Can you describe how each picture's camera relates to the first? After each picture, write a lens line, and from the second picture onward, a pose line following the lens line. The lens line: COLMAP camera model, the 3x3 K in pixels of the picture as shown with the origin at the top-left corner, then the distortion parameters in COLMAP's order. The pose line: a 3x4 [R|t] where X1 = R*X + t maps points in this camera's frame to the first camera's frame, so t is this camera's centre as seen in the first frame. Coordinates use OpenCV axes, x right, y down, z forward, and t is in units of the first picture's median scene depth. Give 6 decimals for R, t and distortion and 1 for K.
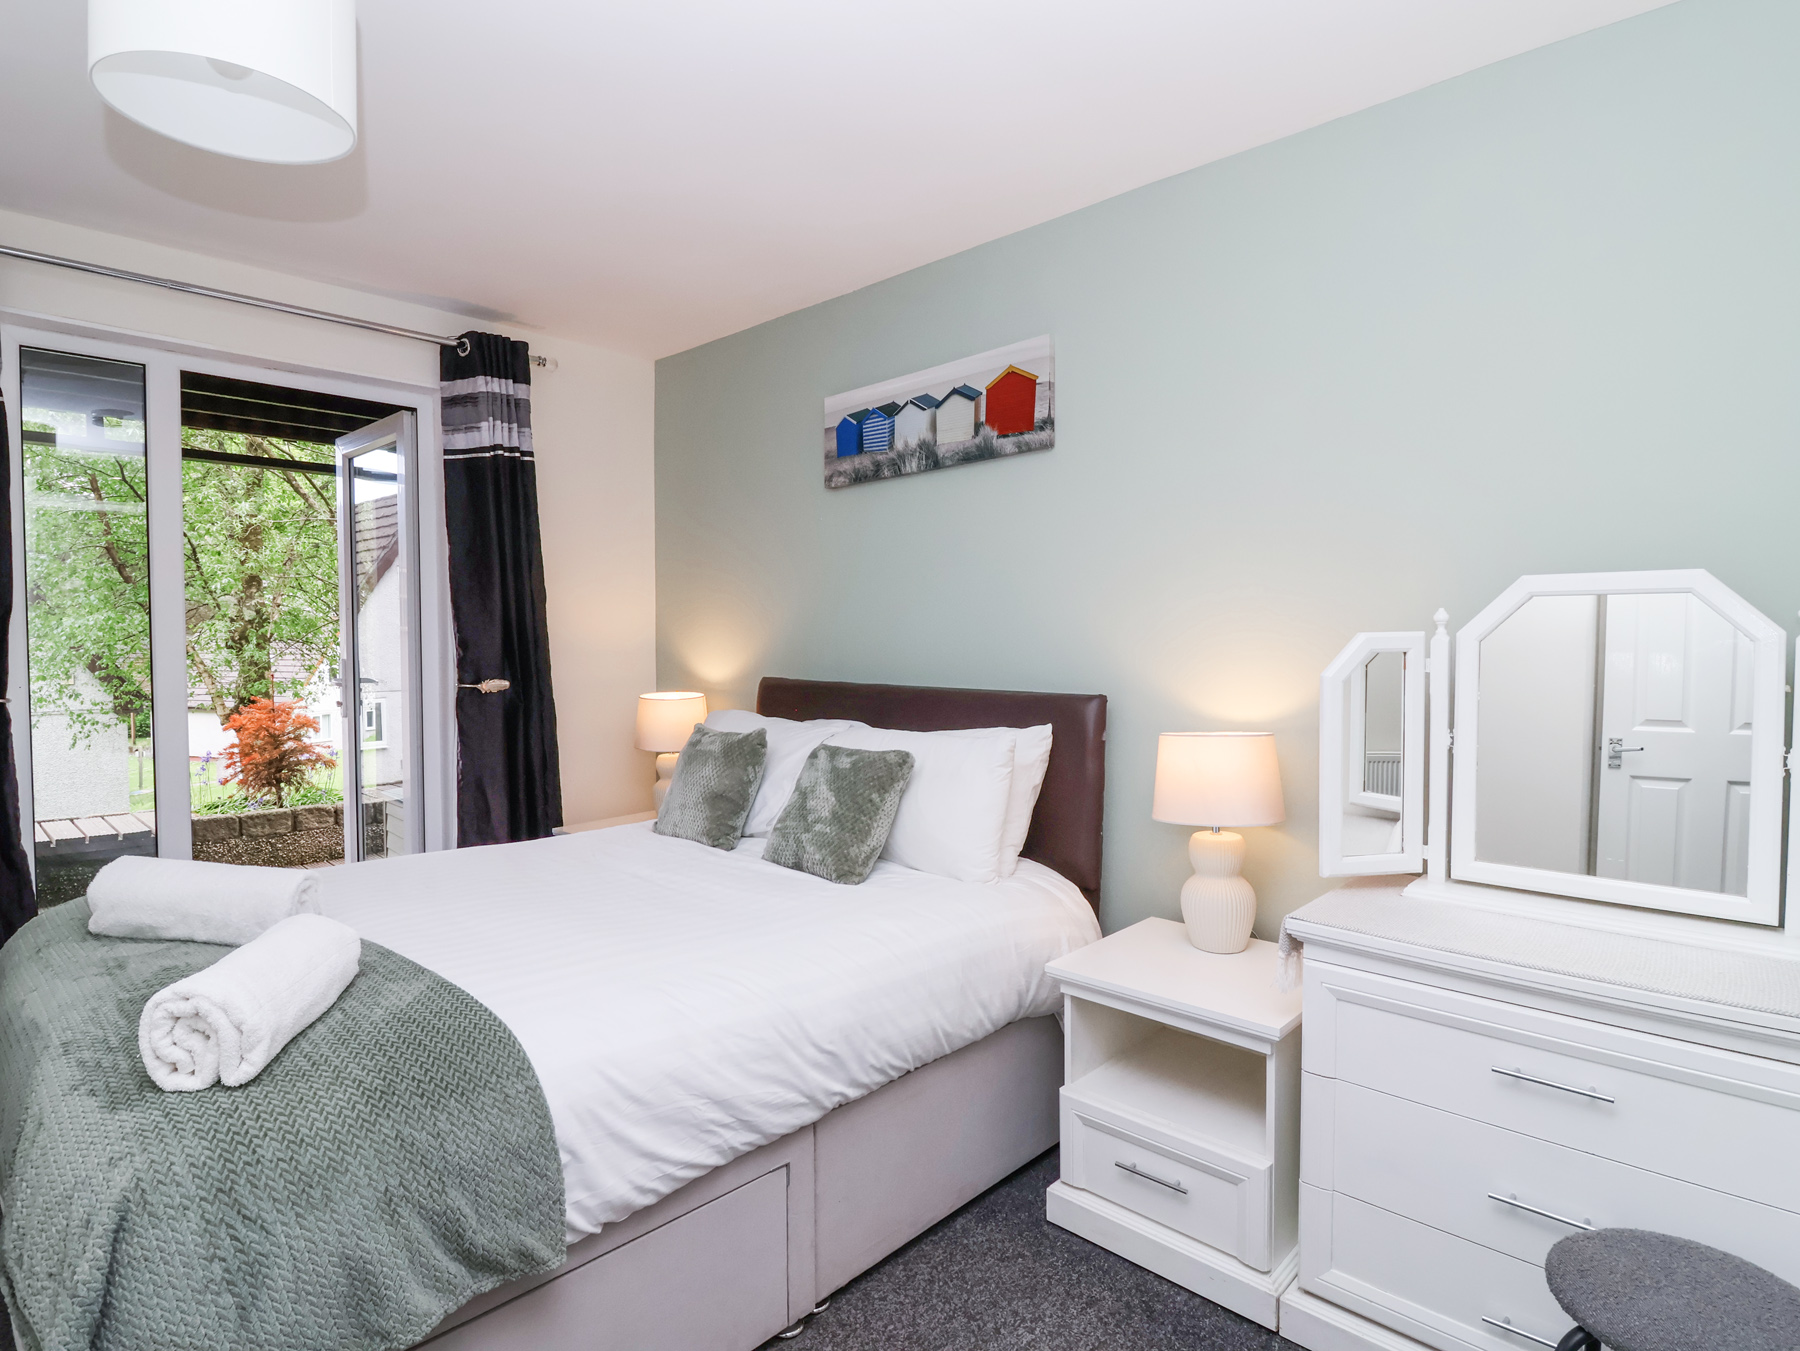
lens RADIAL K [[947.5, 0, 897.3], [0, 947.5, 677.2], [0, 0, 1]] dist [-0.016354, -0.001900]
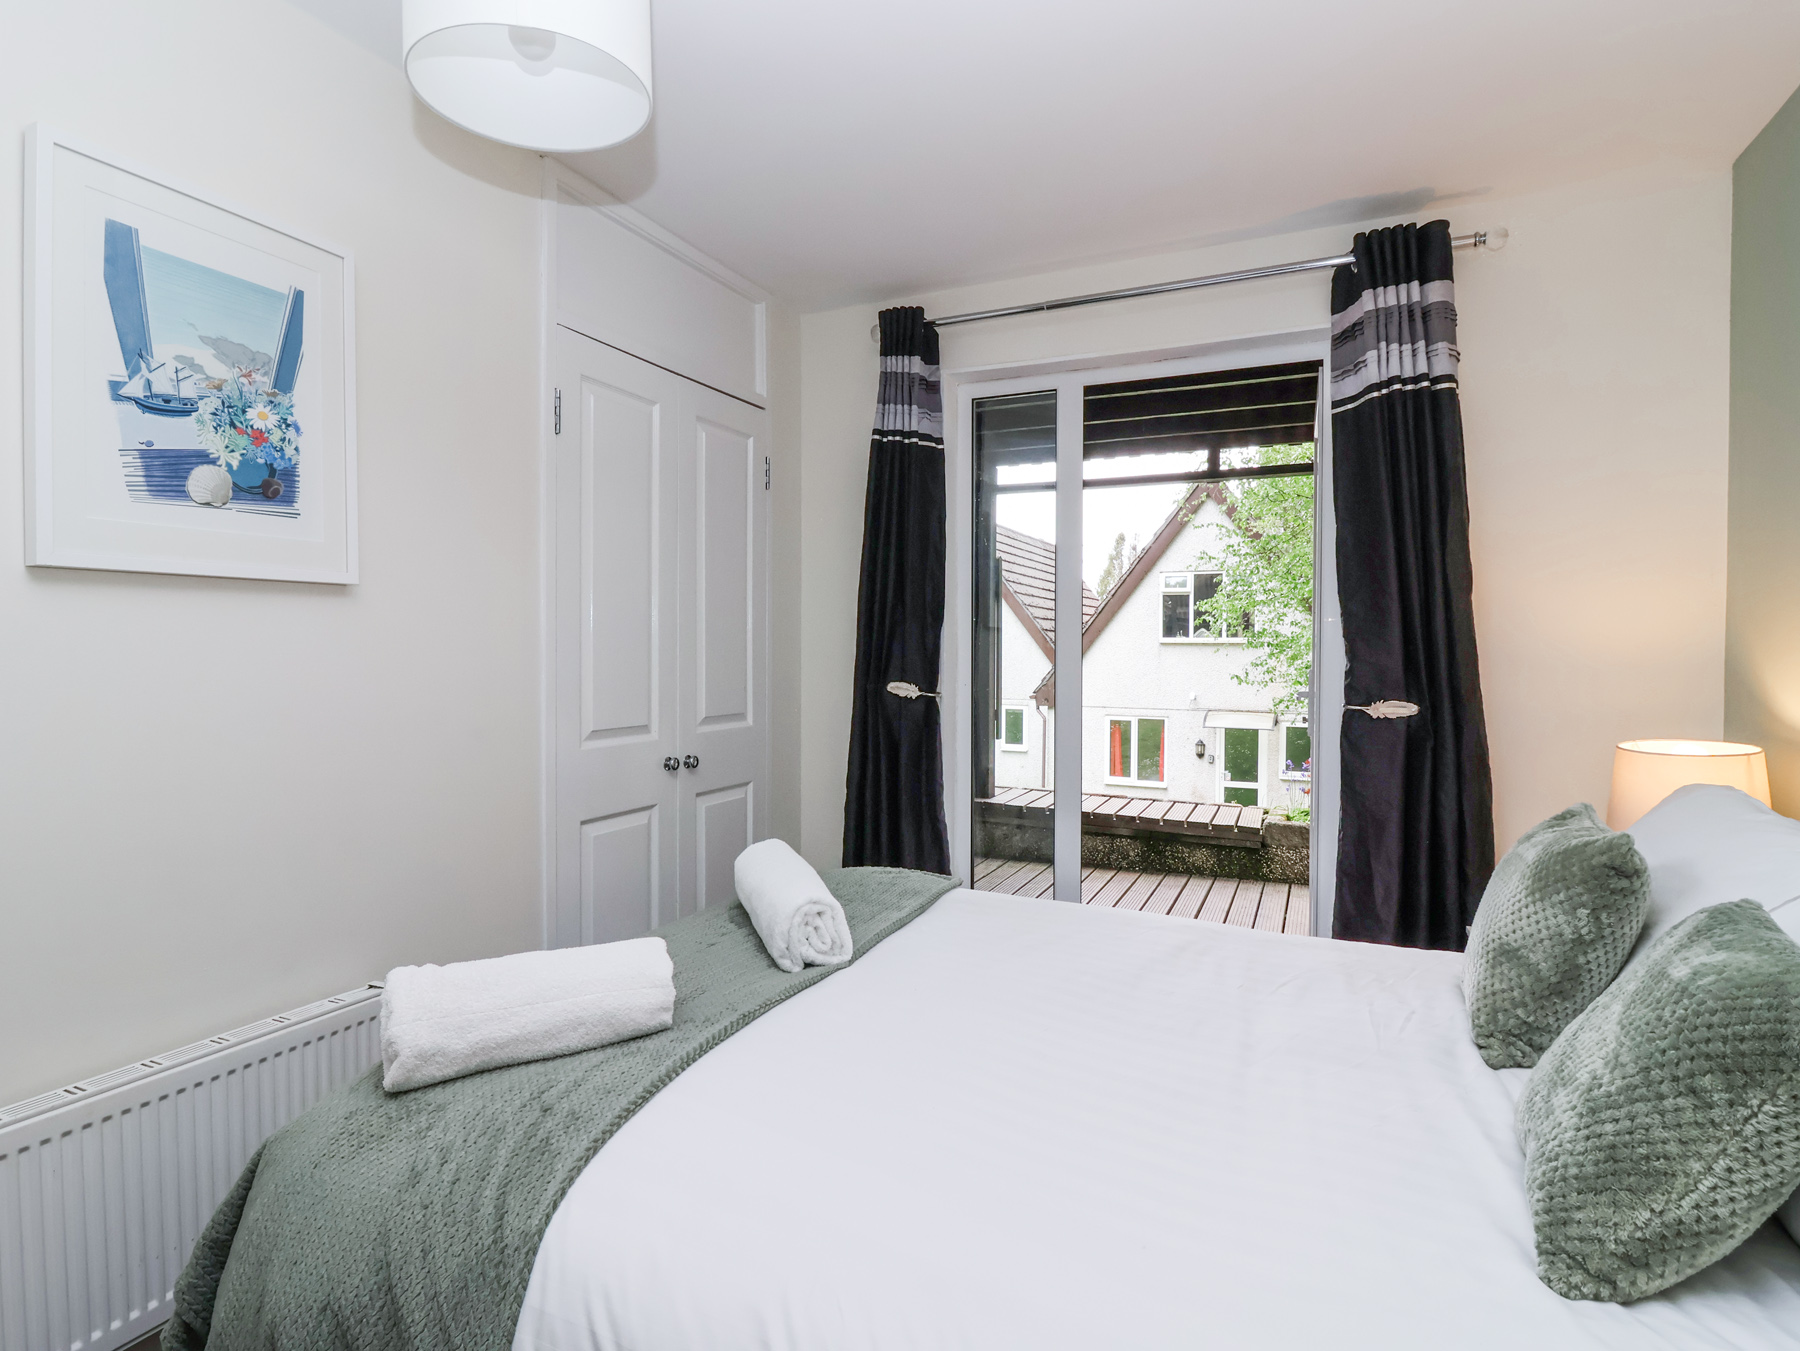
lens RADIAL K [[947.5, 0, 896.3], [0, 947.5, 667.9], [0, 0, 1]] dist [-0.016354, -0.001900]
pose [[0.331794, 0.017547, -0.943189, 0.135814], [-0.035869, 0.999339, 0.005974, -0.014124], [0.942670, 0.031849, 0.332204, 0.406942]]
